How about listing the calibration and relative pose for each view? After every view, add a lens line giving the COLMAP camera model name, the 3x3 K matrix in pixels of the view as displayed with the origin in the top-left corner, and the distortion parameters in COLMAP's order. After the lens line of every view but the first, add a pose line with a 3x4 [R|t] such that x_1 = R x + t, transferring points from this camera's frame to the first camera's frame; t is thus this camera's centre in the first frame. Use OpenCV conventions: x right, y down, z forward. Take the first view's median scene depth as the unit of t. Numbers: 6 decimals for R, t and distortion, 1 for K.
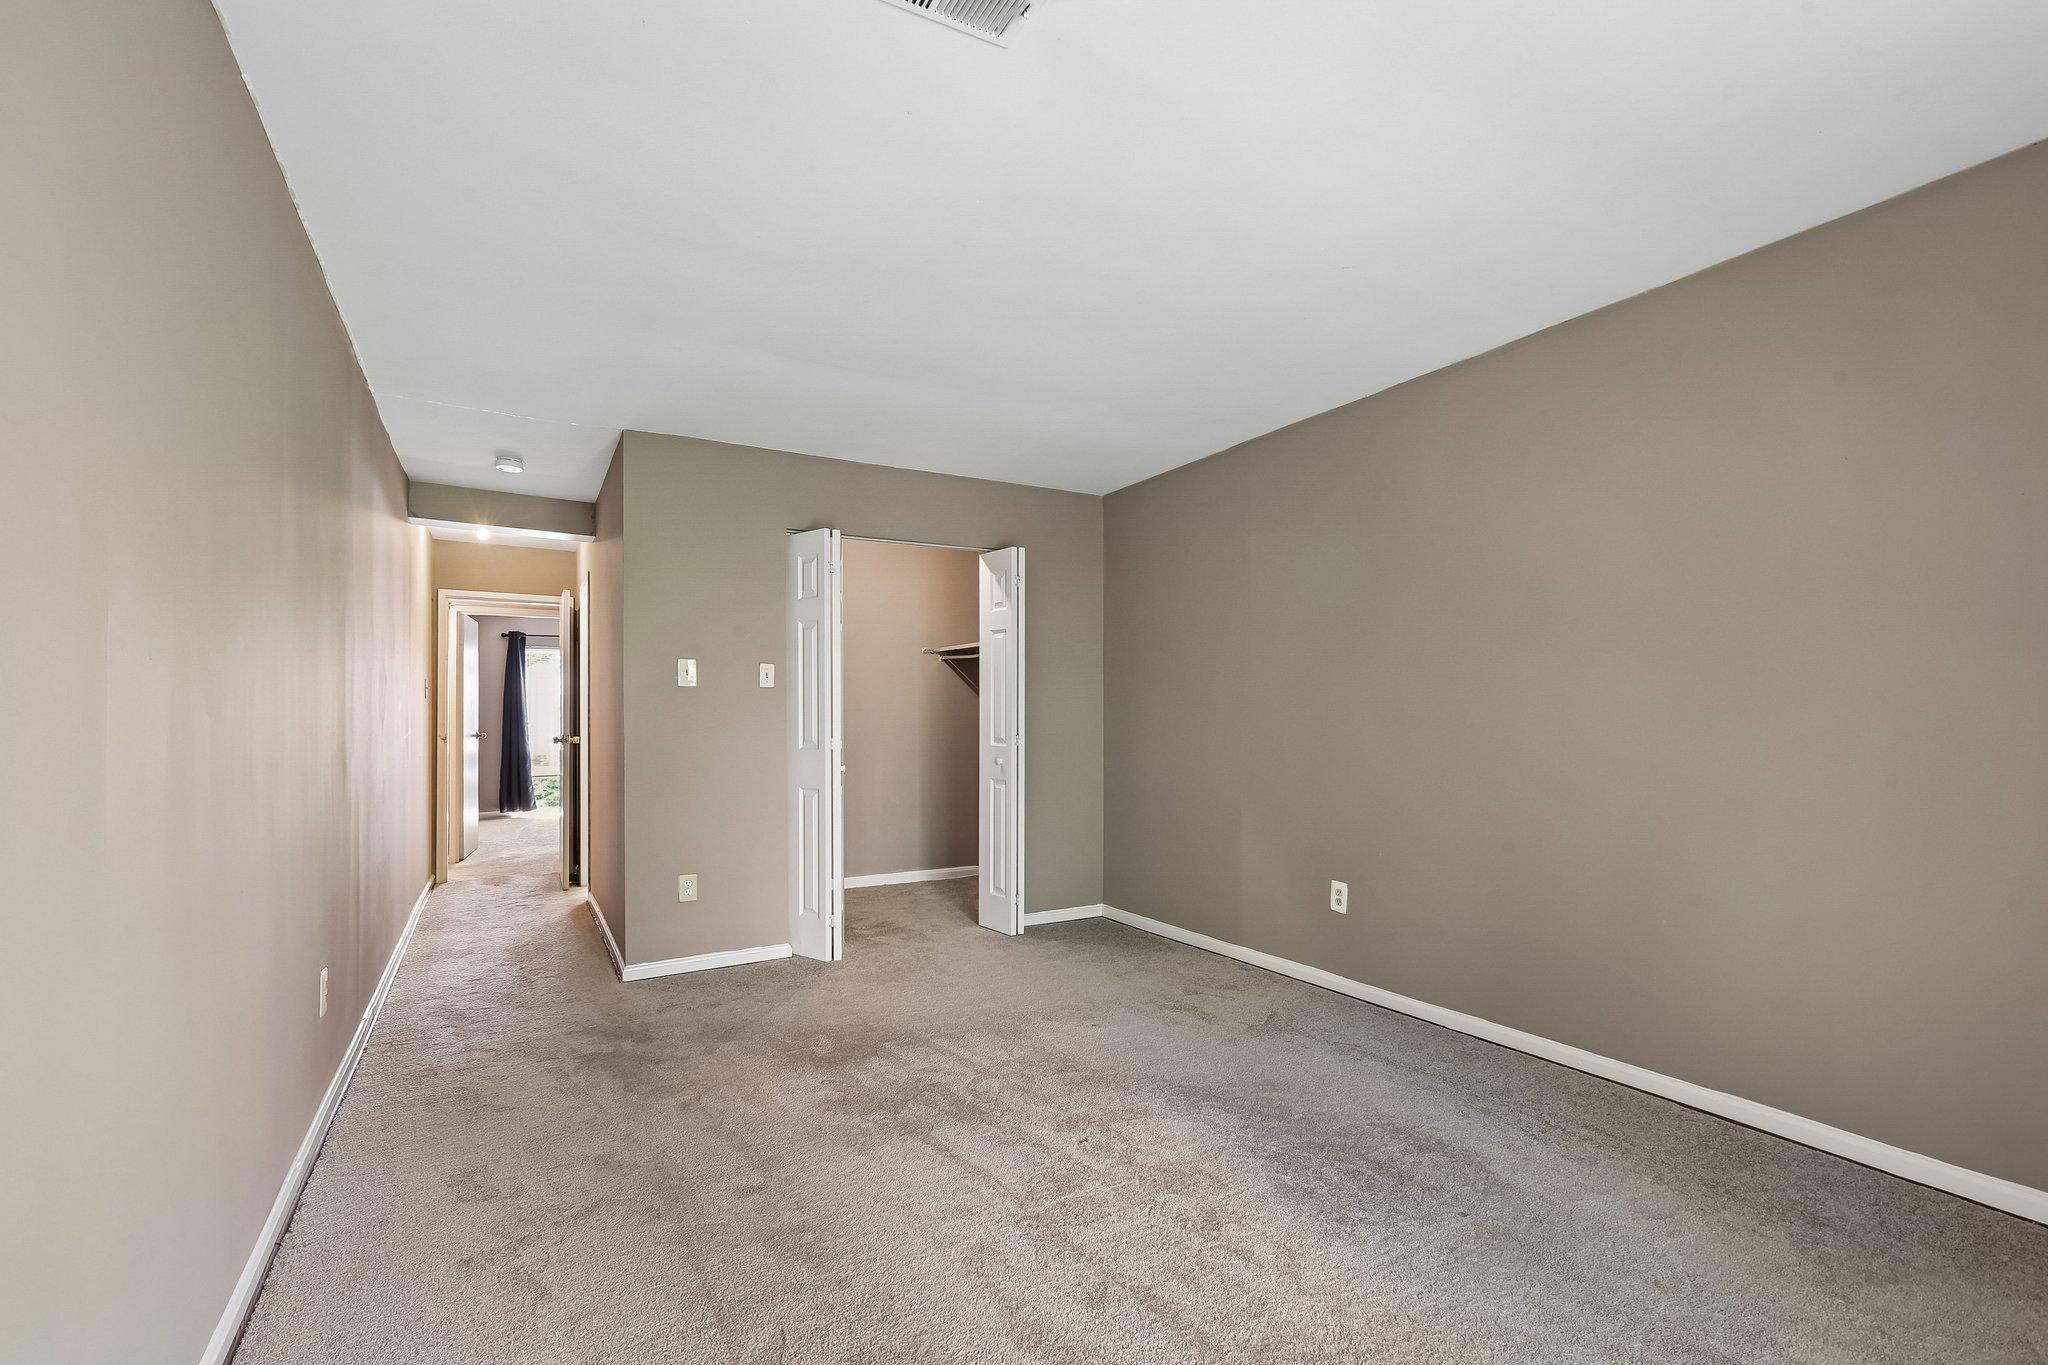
lens RADIAL K [[904.4, 0, 1044.2], [0, 904.4, 696.8], [0, 0, 1]] dist [-0.000565, 0.000526]
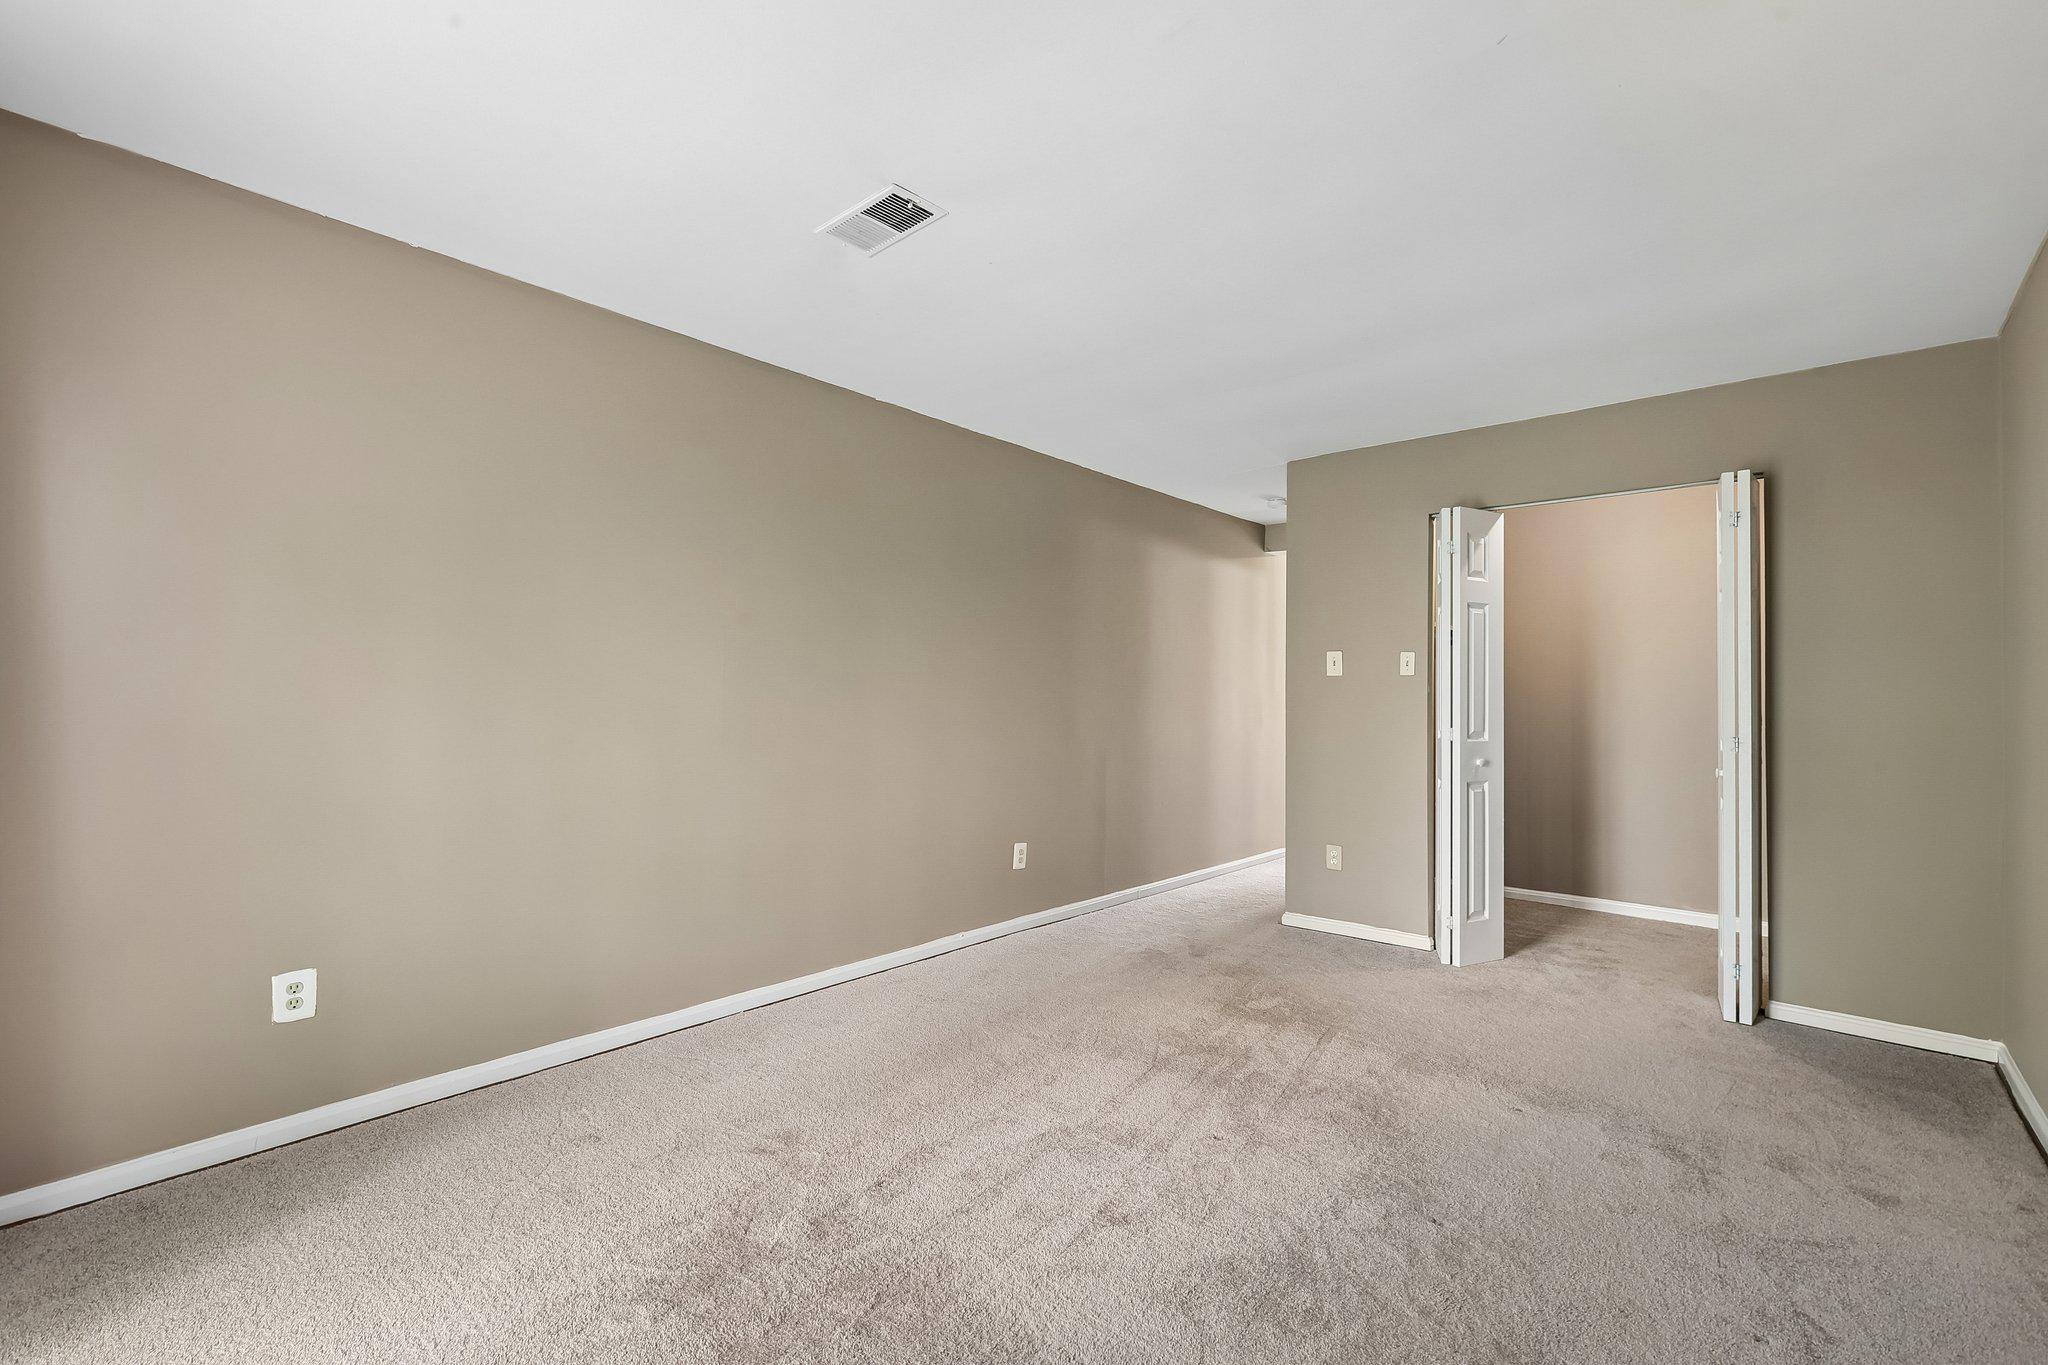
lens RADIAL K [[904.4, 0, 1043.9], [0, 904.4, 682.3], [0, 0, 1]] dist [-0.000565, 0.000526]
pose [[0.325665, -0.005236, -0.945471, 0.554035], [-0.000568, 0.999983, -0.005733, 0.003057], [0.945485, 0.002404, 0.325656, 0.308931]]
